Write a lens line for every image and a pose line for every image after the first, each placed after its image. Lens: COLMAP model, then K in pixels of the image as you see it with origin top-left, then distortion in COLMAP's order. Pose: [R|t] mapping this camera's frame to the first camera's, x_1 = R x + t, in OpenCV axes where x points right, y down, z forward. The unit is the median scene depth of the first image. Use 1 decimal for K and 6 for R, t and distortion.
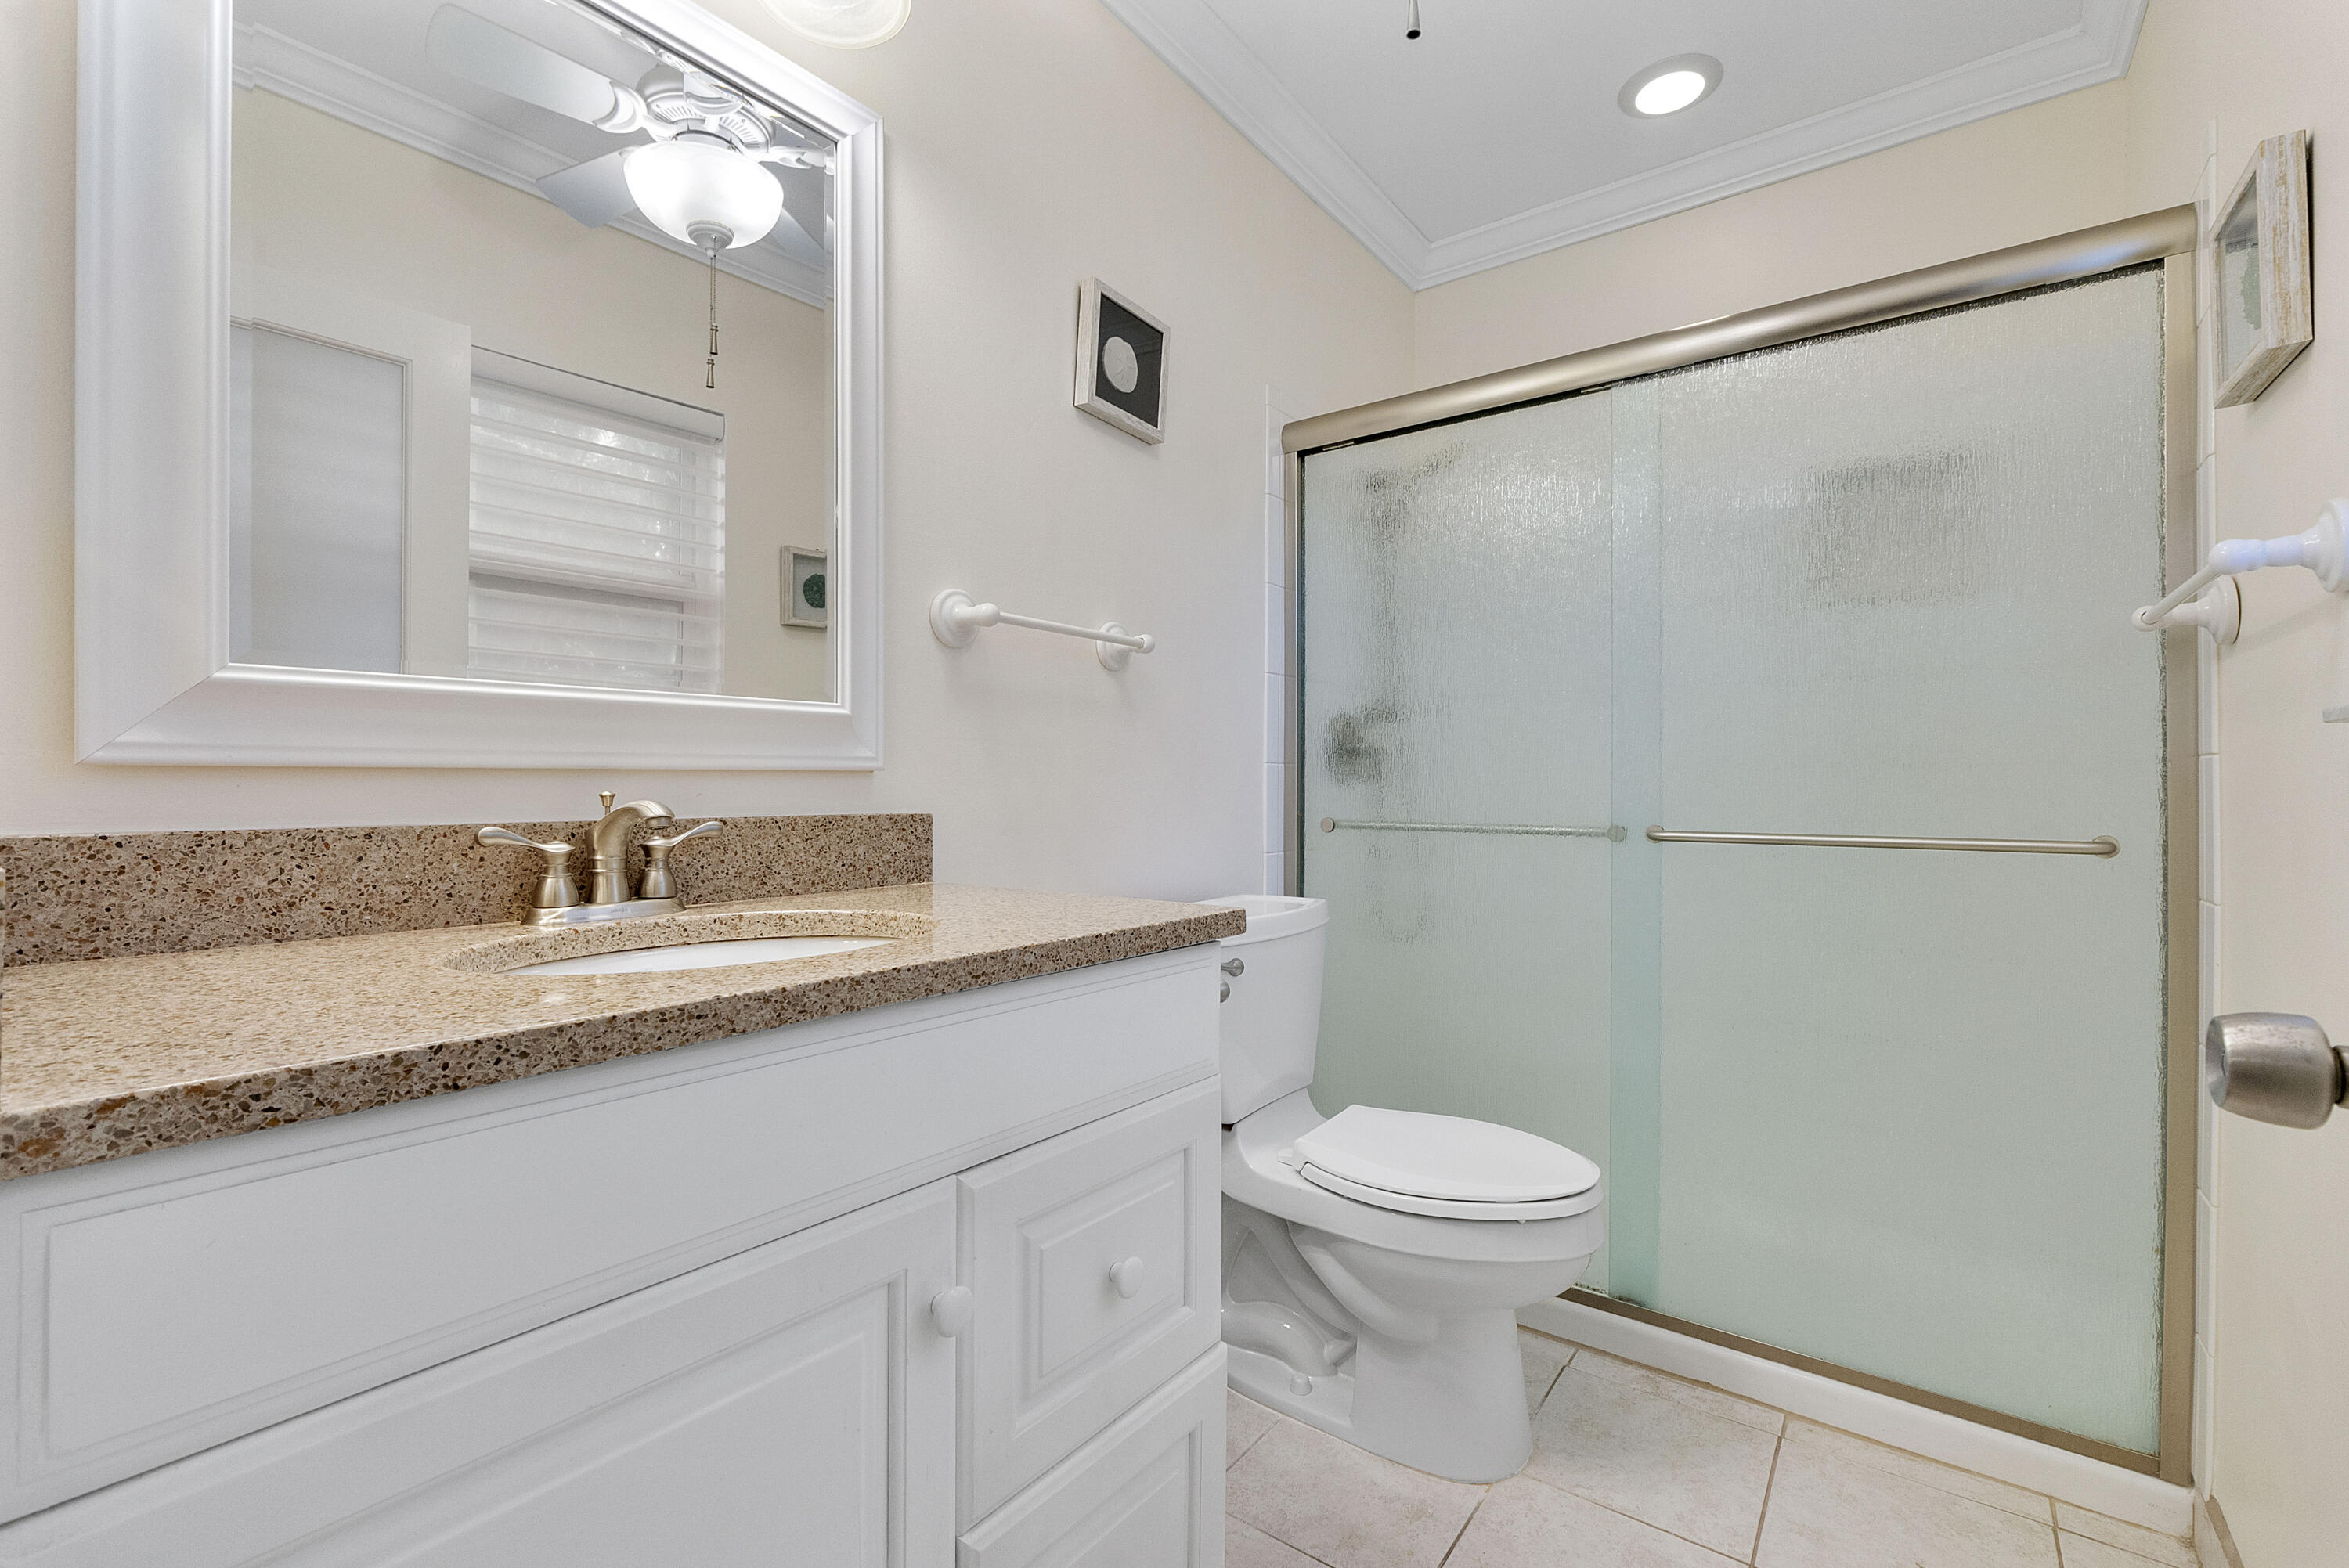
lens RADIAL K [[992.0, 0, 1166.9], [0, 992.0, 793.2], [0, 0, 1]] dist [-0.007459, 0.000054]
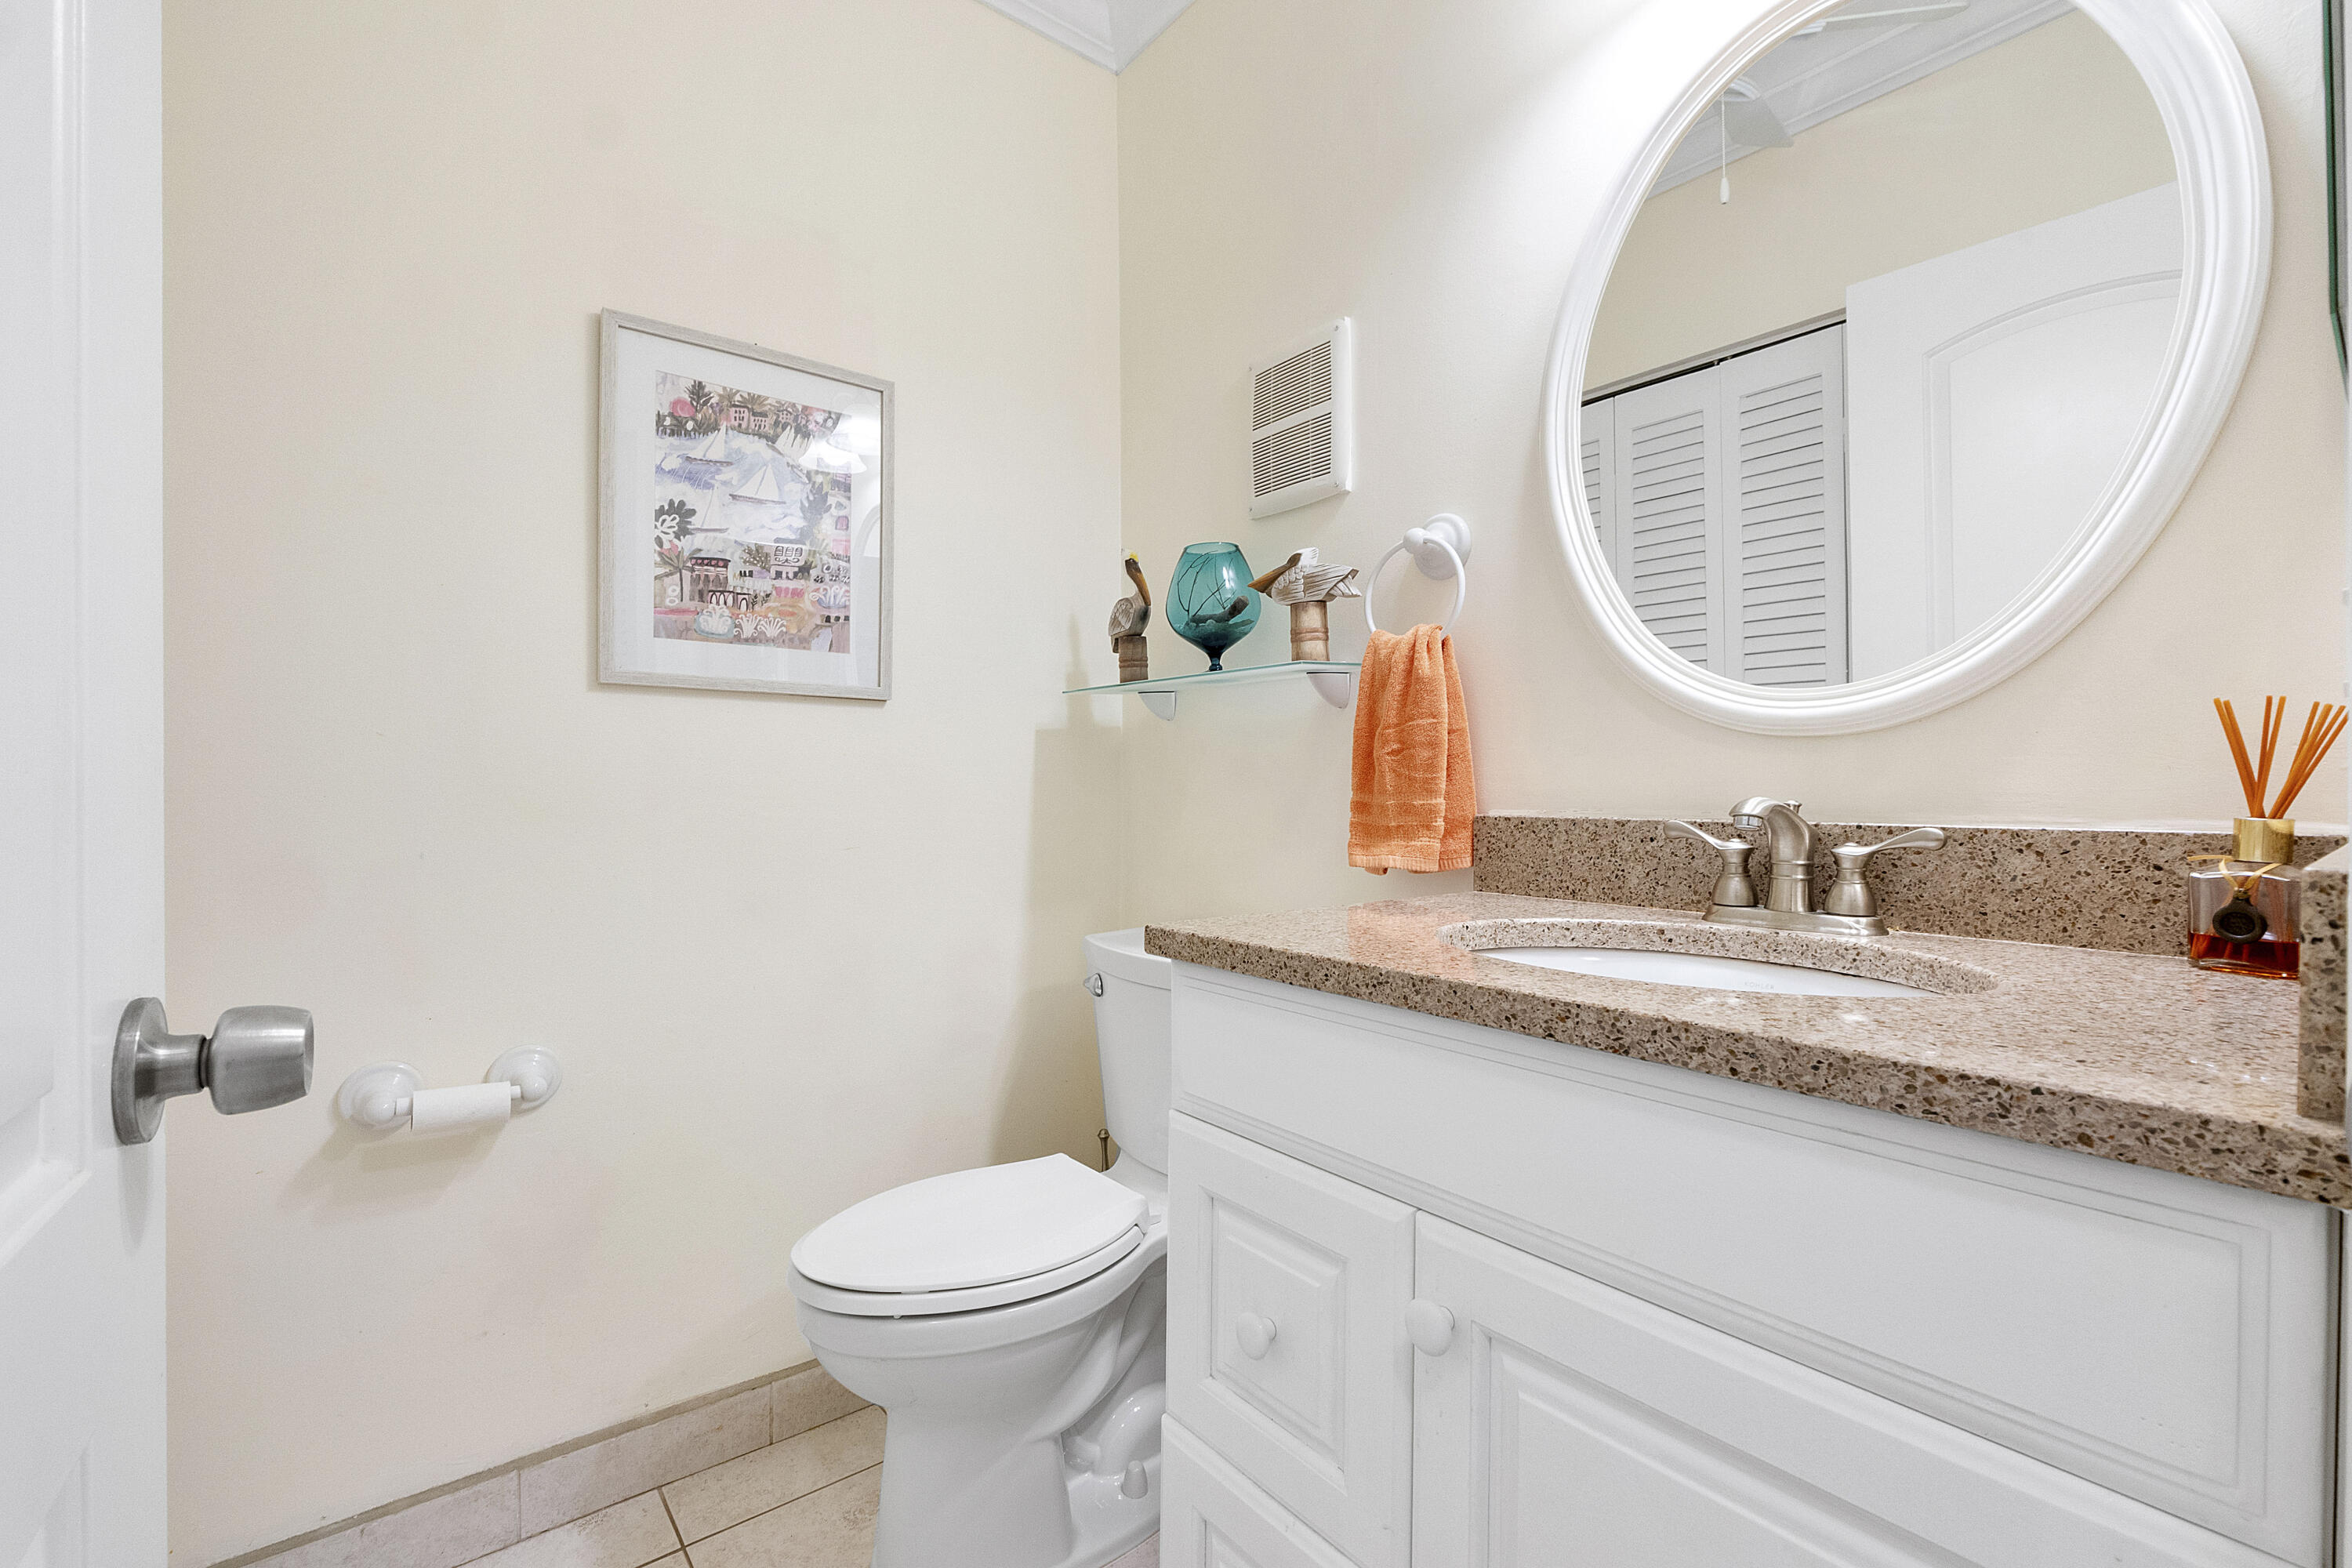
lens RADIAL K [[993.4, 0, 1168.4], [0, 993.4, 793.2], [0, 0, 1]] dist [-0.007459, 0.000054]
pose [[-0.230181, 0.000053, -0.973148, 0.471733], [-0.009651, 0.999951, 0.002337, 0.003114], [0.973100, 0.009930, -0.230169, 0.658204]]
